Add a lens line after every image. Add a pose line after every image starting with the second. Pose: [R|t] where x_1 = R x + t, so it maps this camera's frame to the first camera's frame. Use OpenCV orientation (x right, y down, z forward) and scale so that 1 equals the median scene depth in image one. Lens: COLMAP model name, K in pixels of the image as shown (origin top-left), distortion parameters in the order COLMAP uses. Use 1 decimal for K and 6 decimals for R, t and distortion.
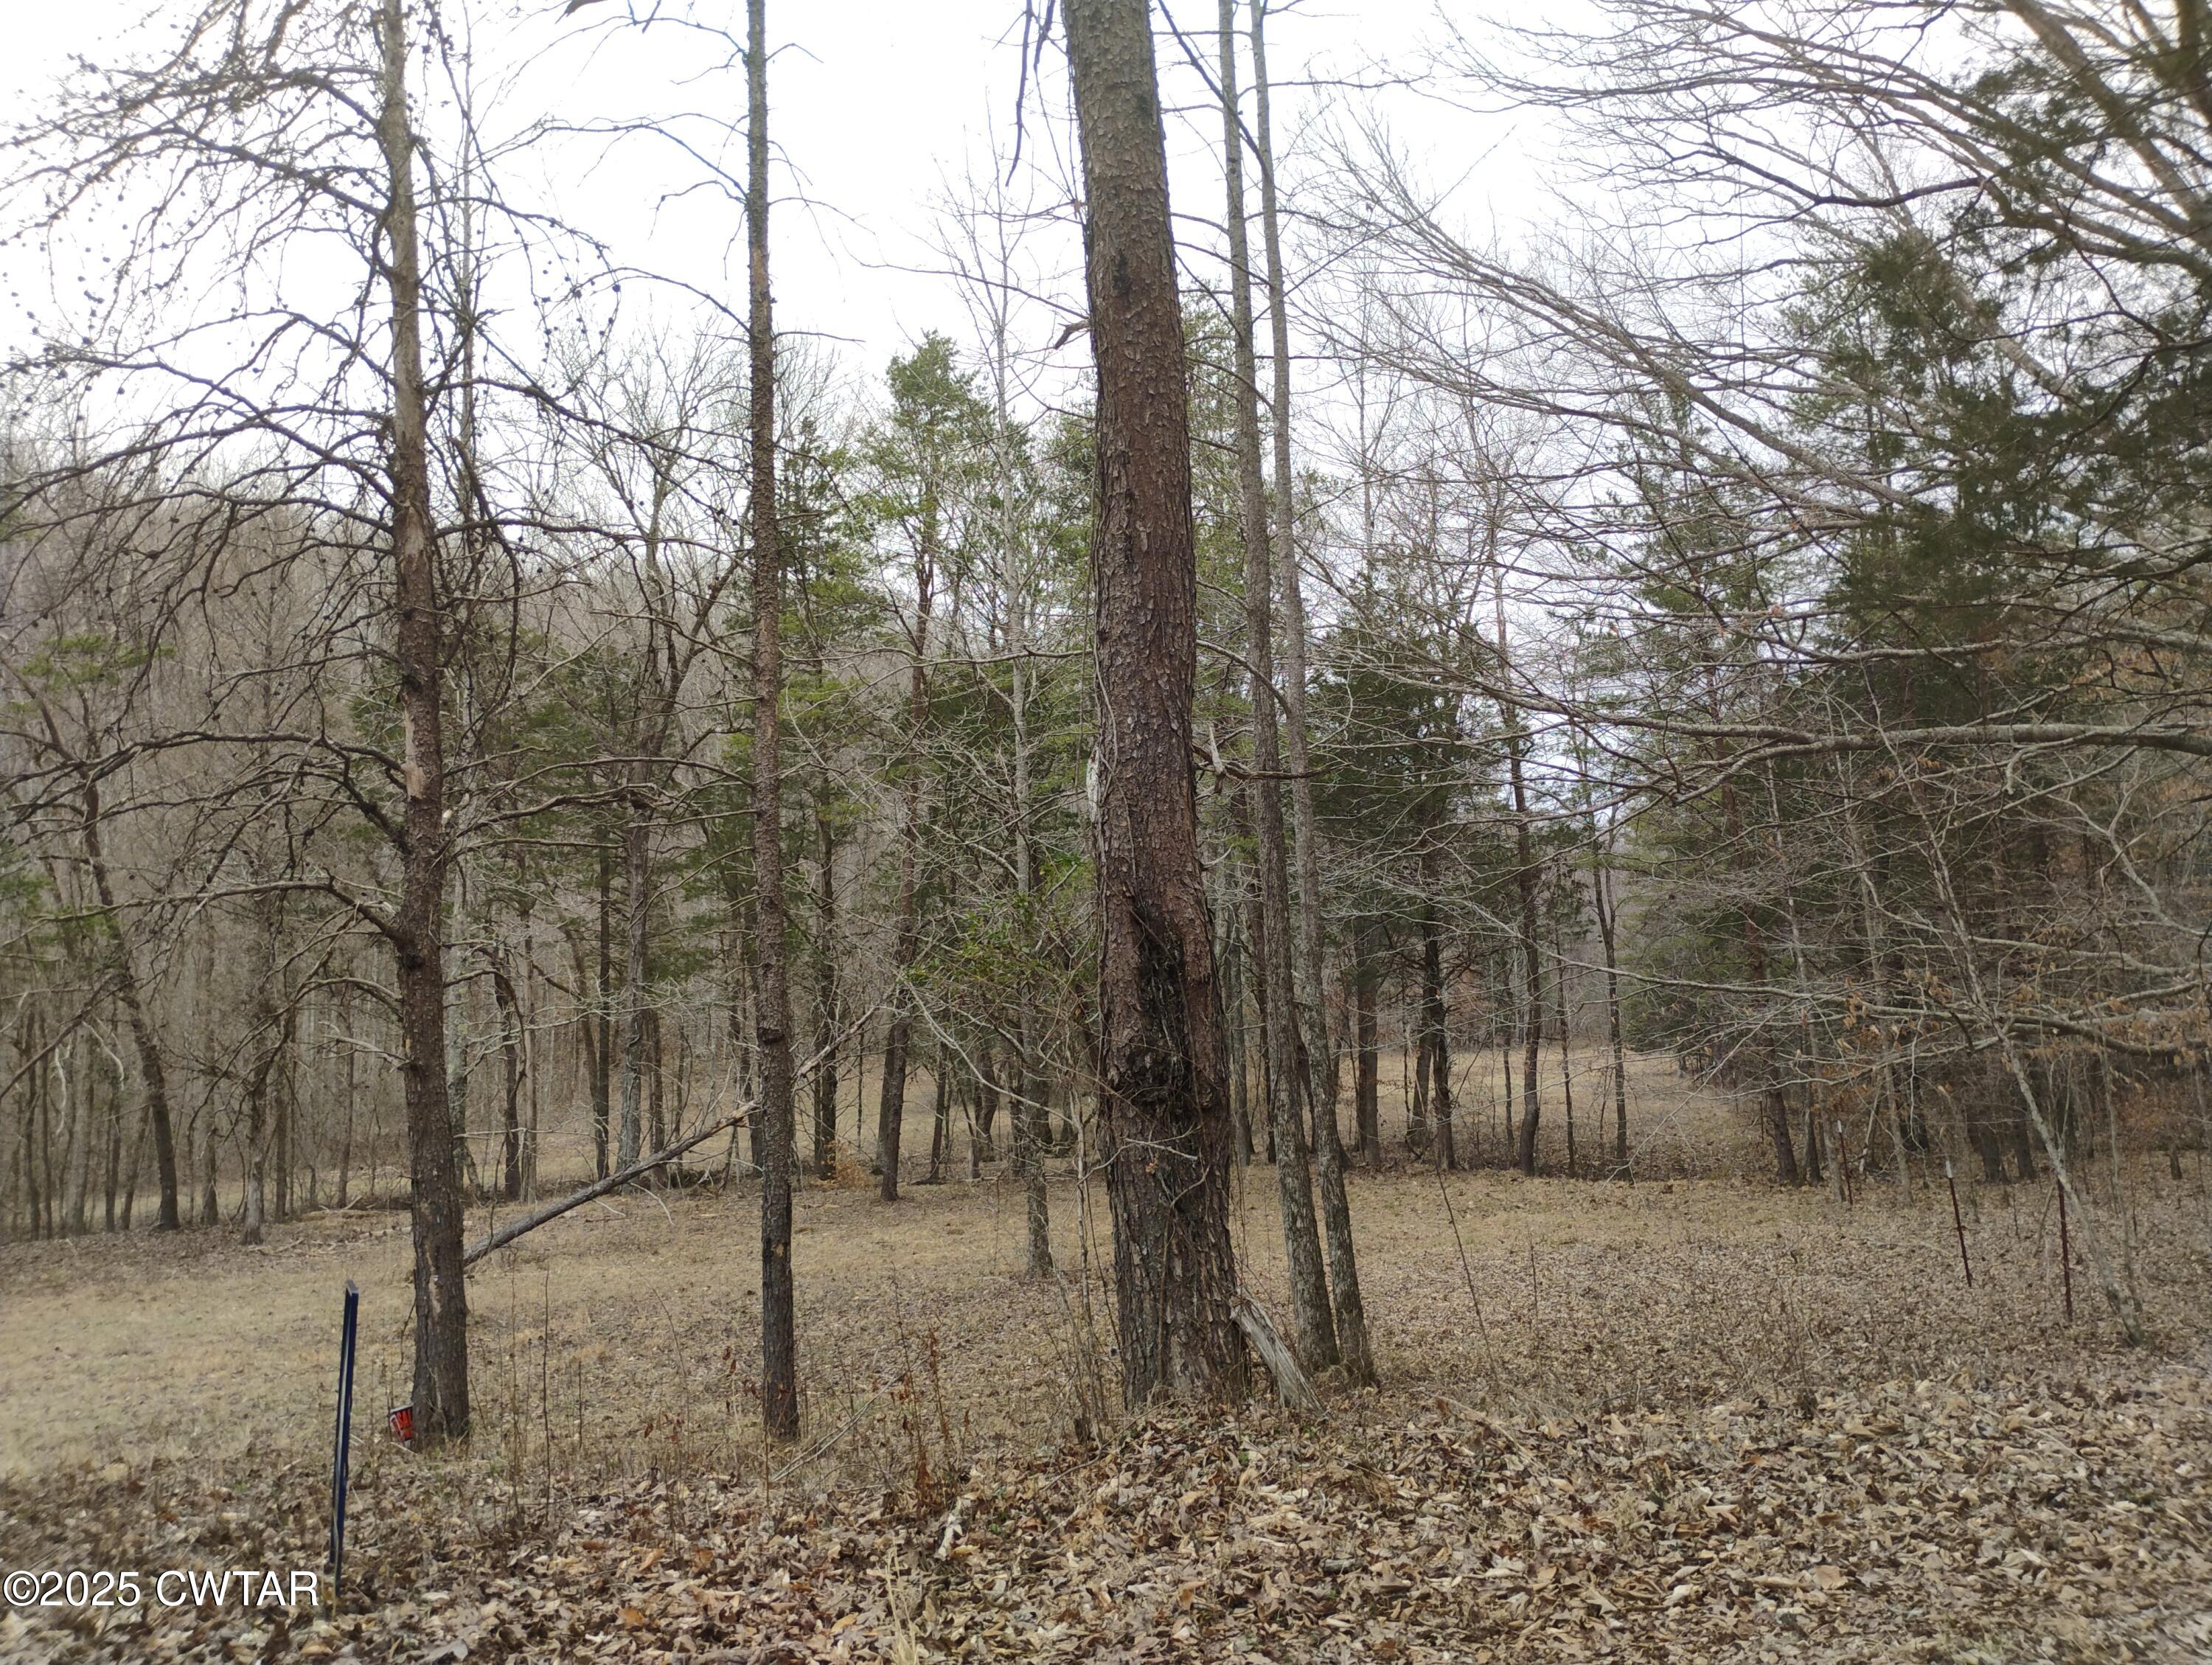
lens RADIAL K [[1819.3, 0, 1106.0], [0, 1819.3, 832.5], [0, 0, 1]] dist [0.082083, -0.098054]
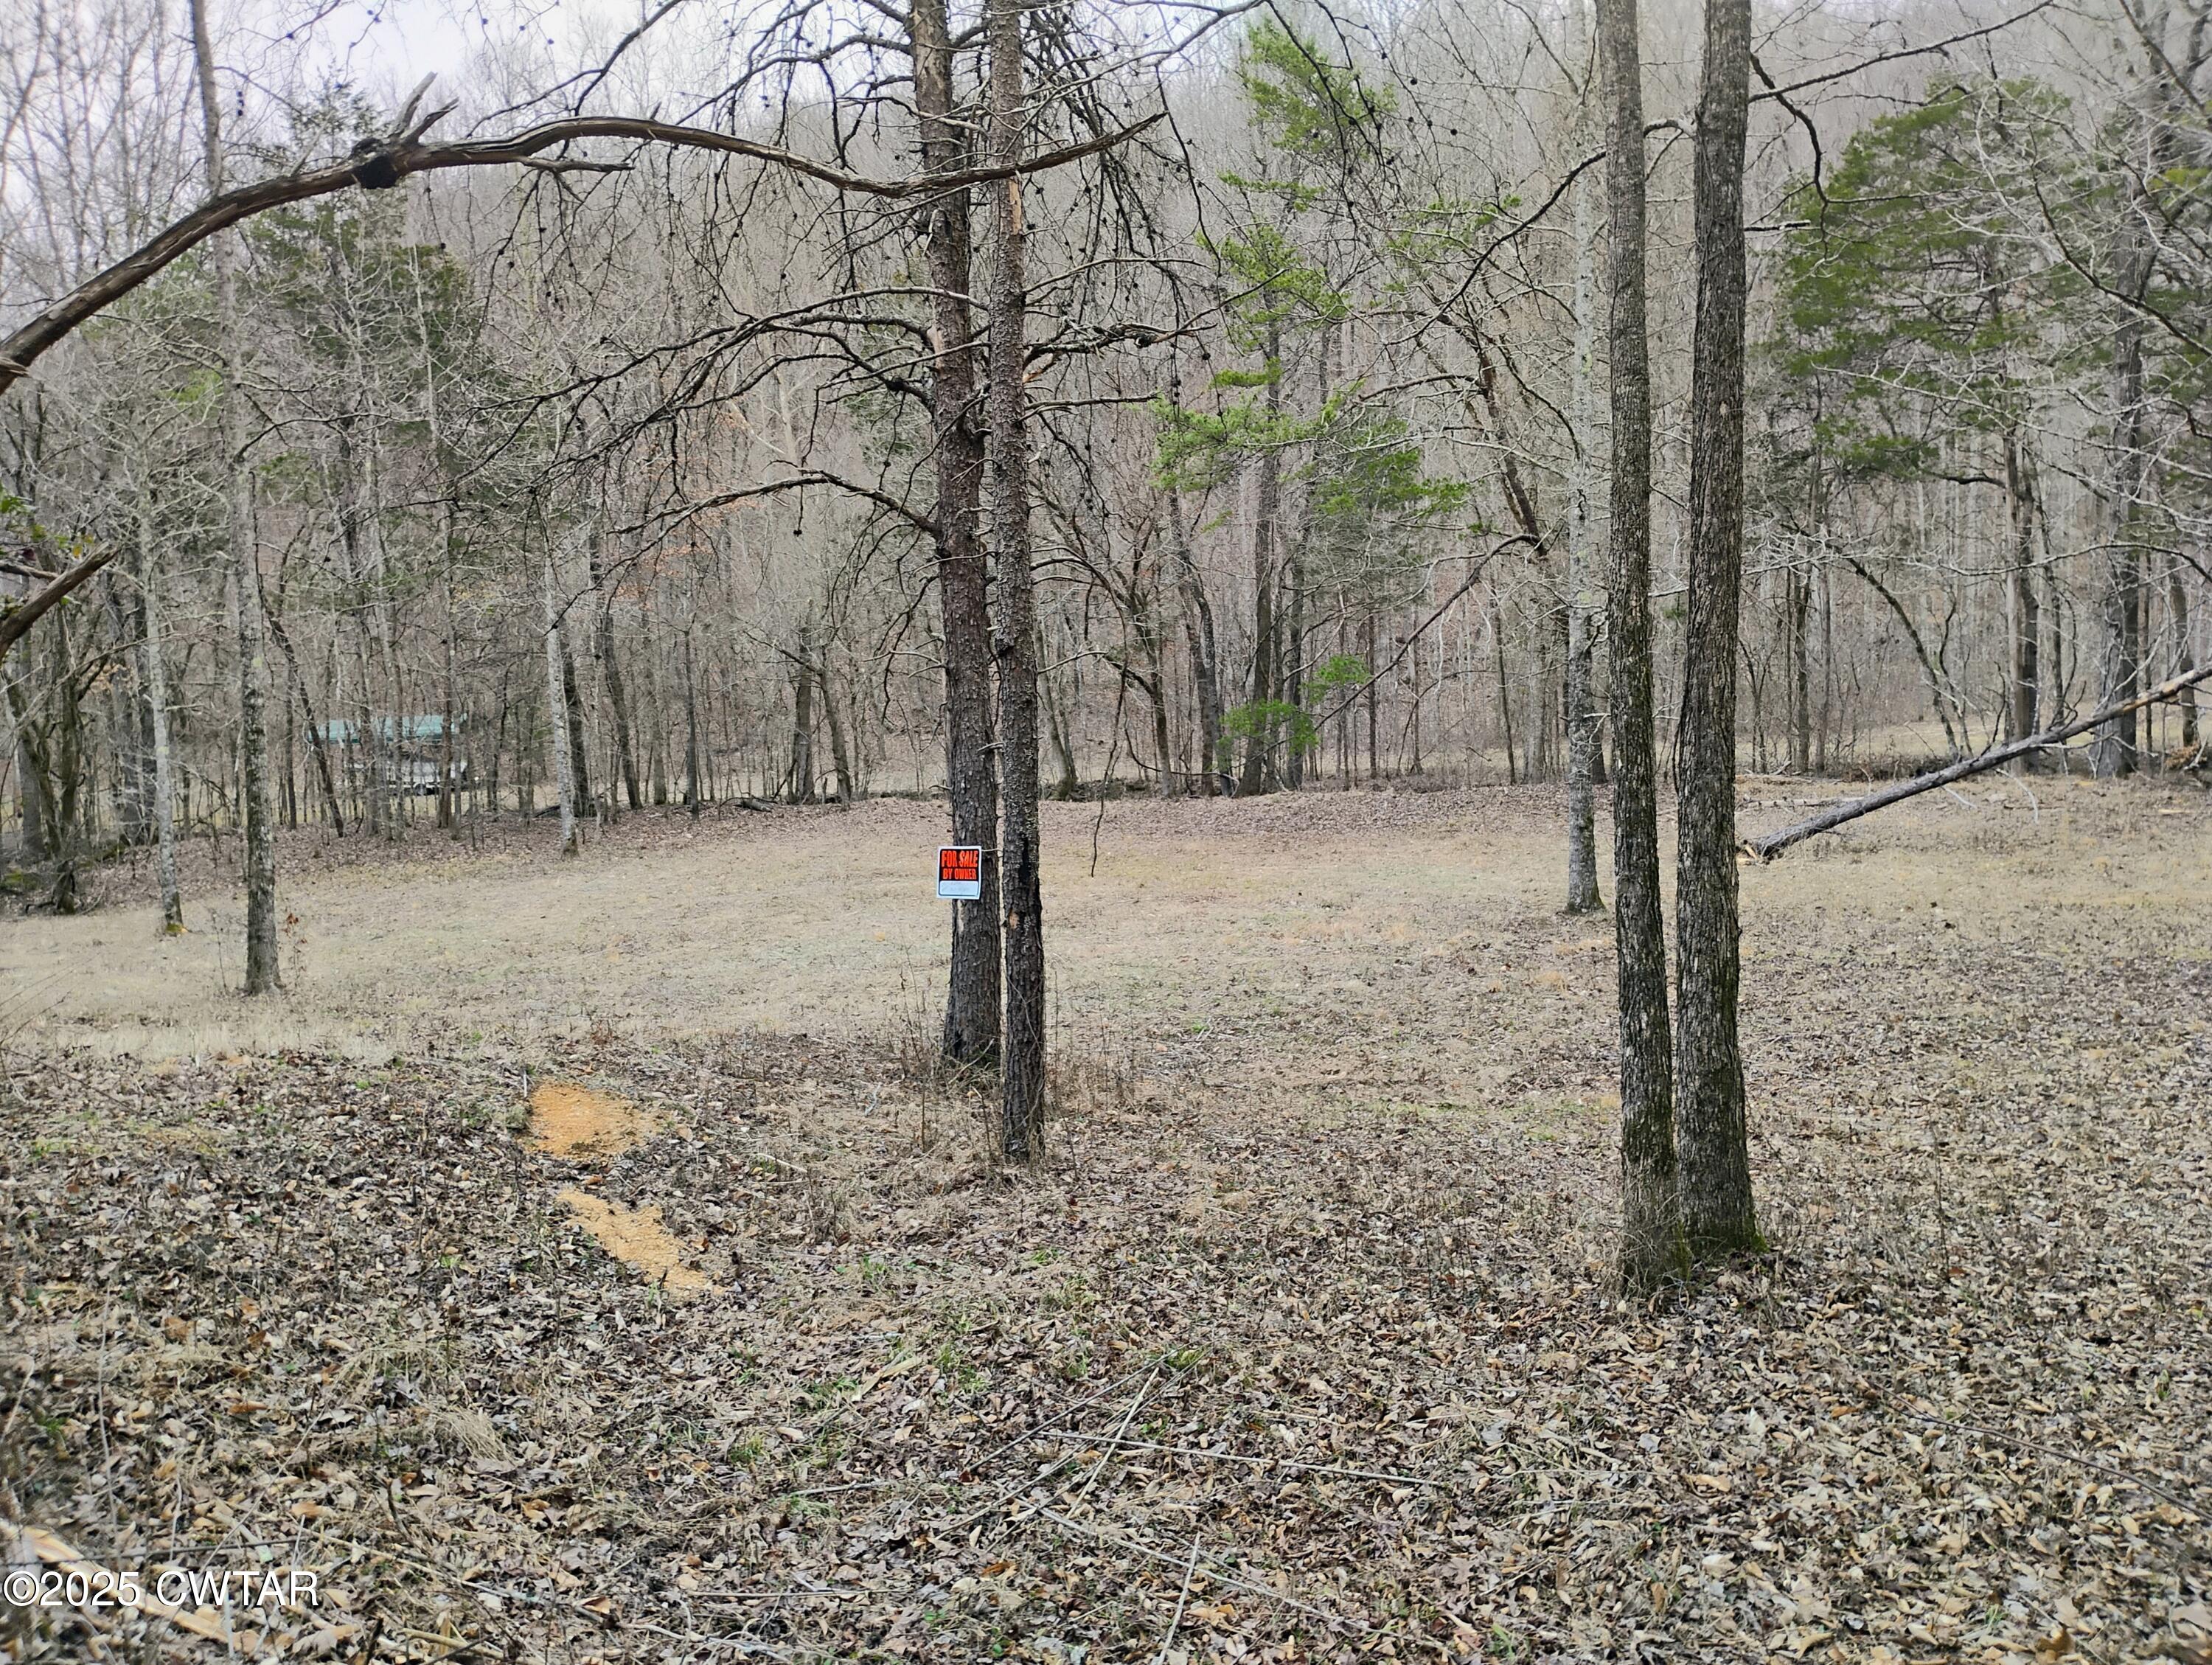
lens RADIAL K [[1819.9, 0, 1106.0], [0, 1819.9, 832.5], [0, 0, 1]] dist [0.075879, -0.102244]
pose [[0.610683, 0.084335, -0.787371, 0.361145], [0.112626, 0.974954, 0.191780, 0.036533], [0.783825, -0.205796, 0.585890, 0.469953]]
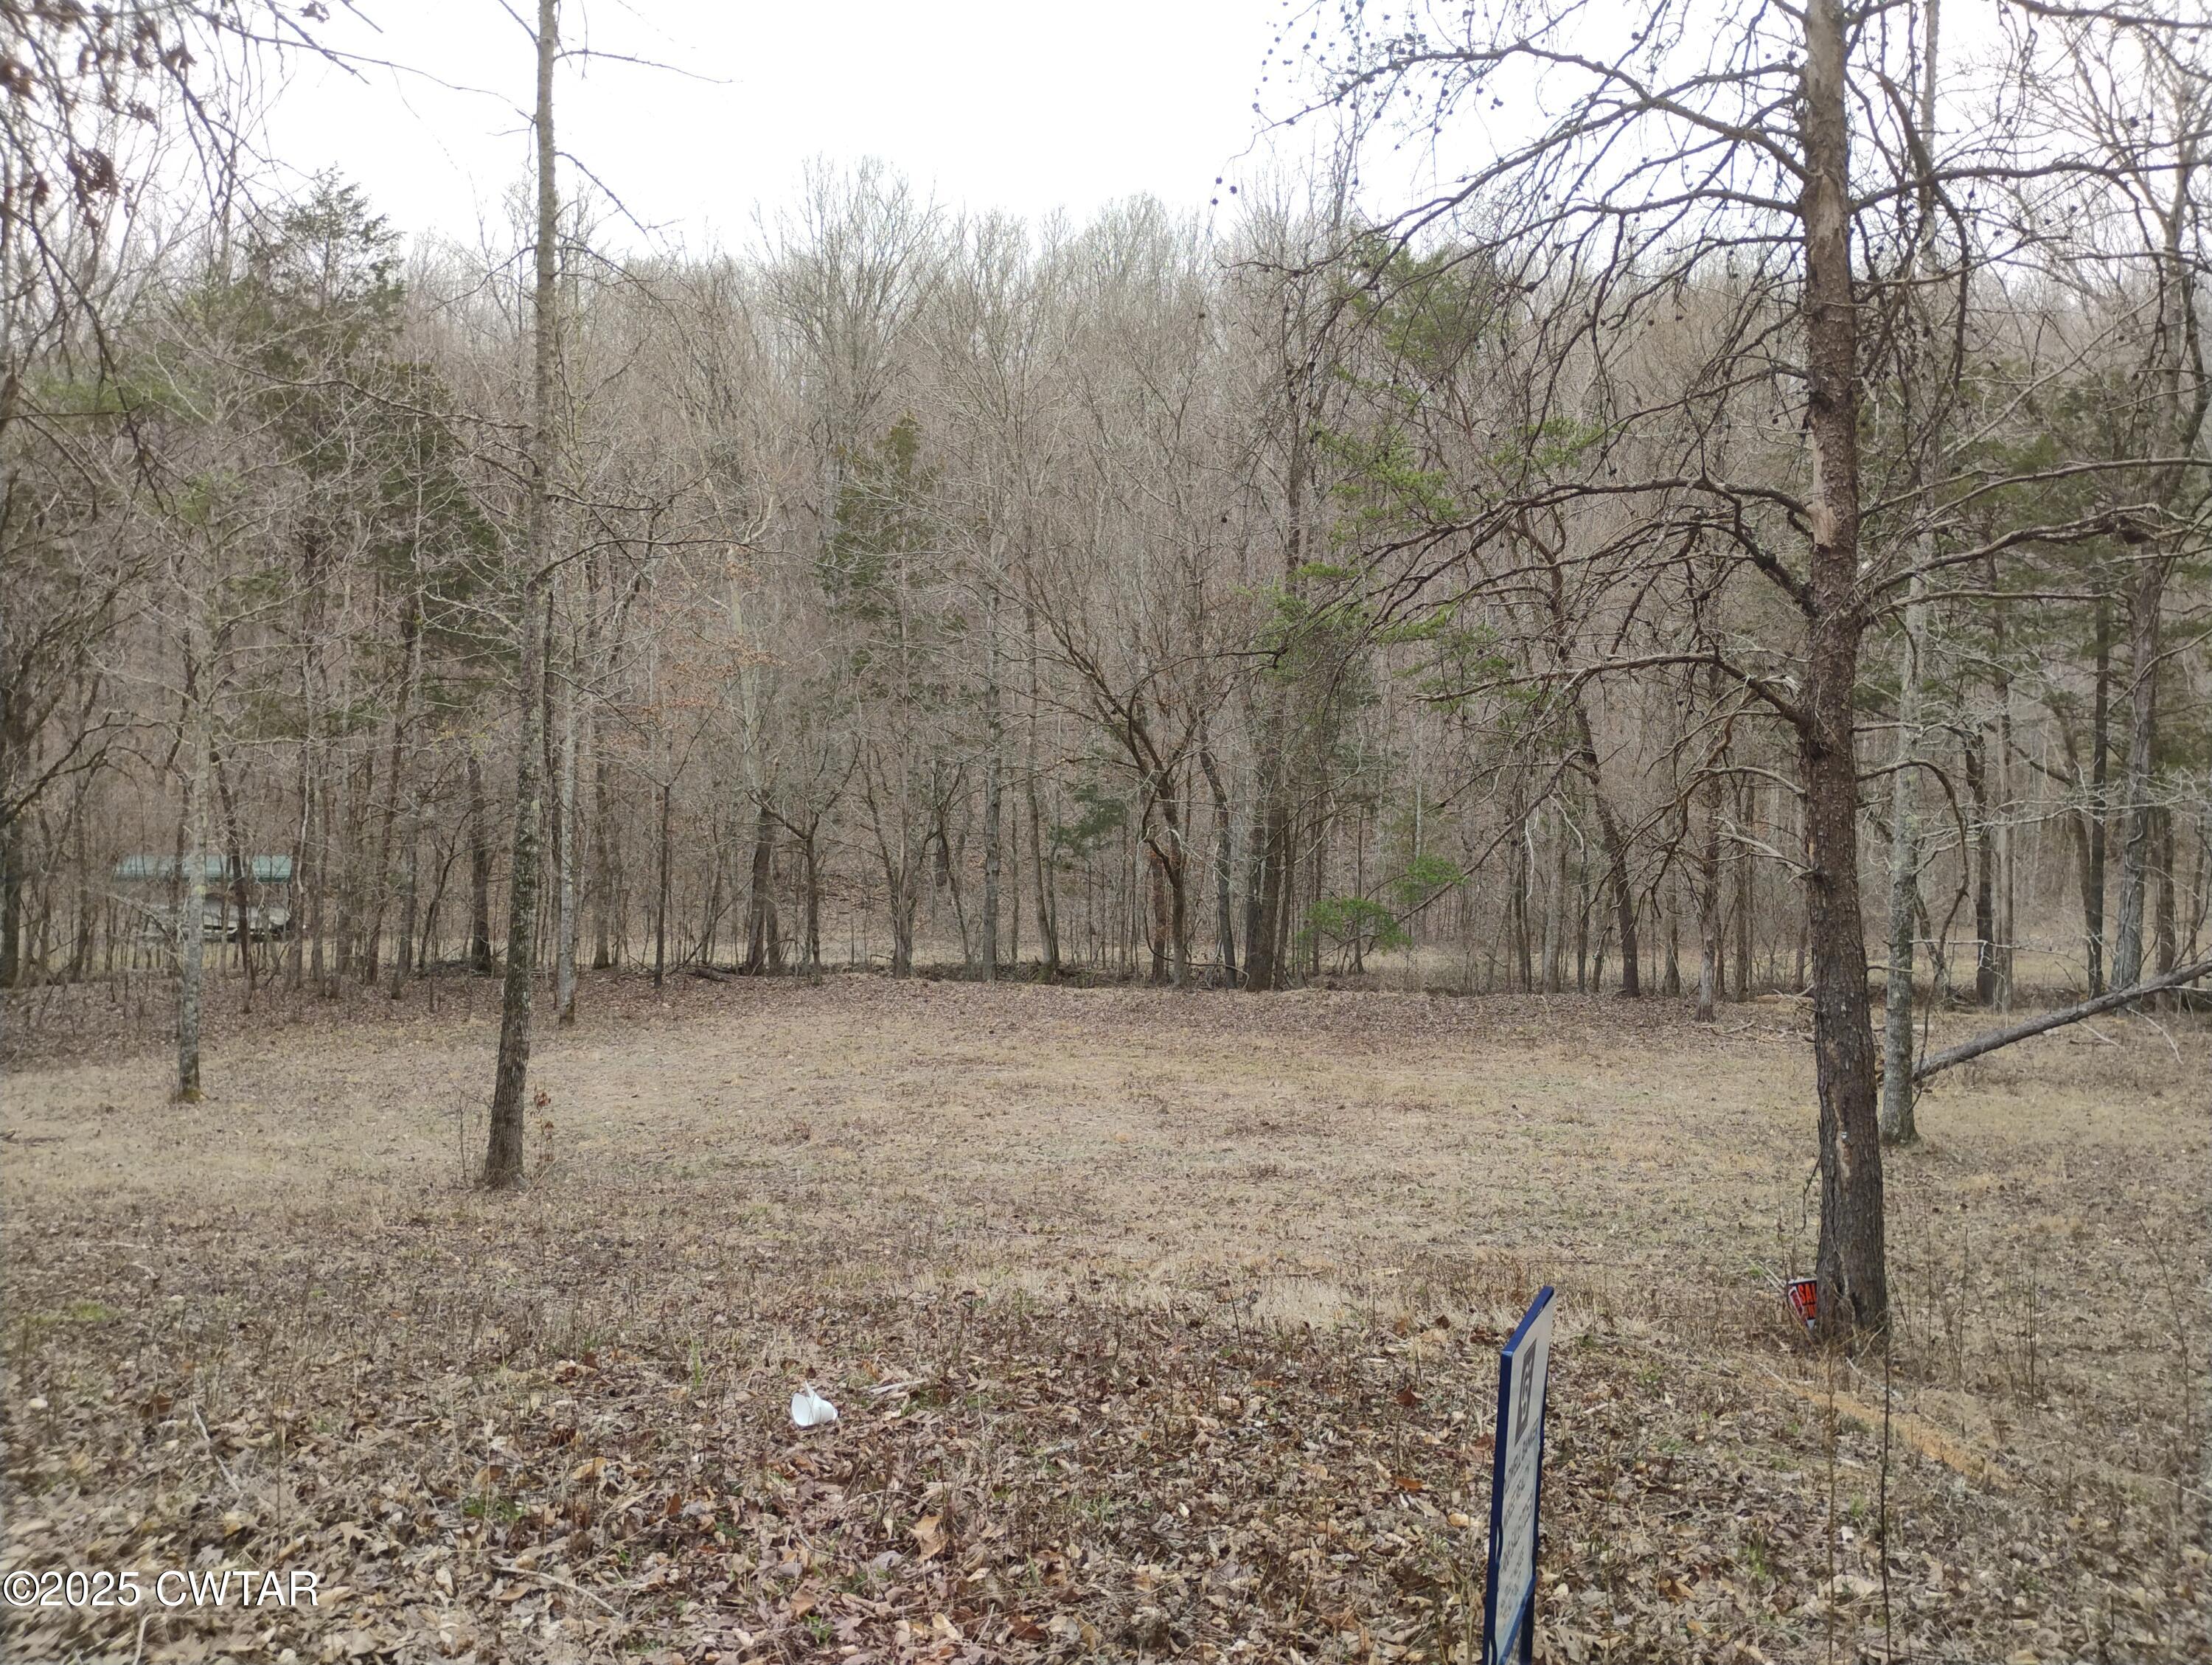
lens RADIAL K [[1819.9, 0, 1106.0], [0, 1819.9, 832.5], [0, 0, 1]] dist [0.075879, -0.102244]
pose [[0.722006, 0.046064, -0.690351, -0.038284], [0.038174, 0.993609, 0.106224, 0.007822], [0.690833, -0.103047, 0.715634, 0.181644]]
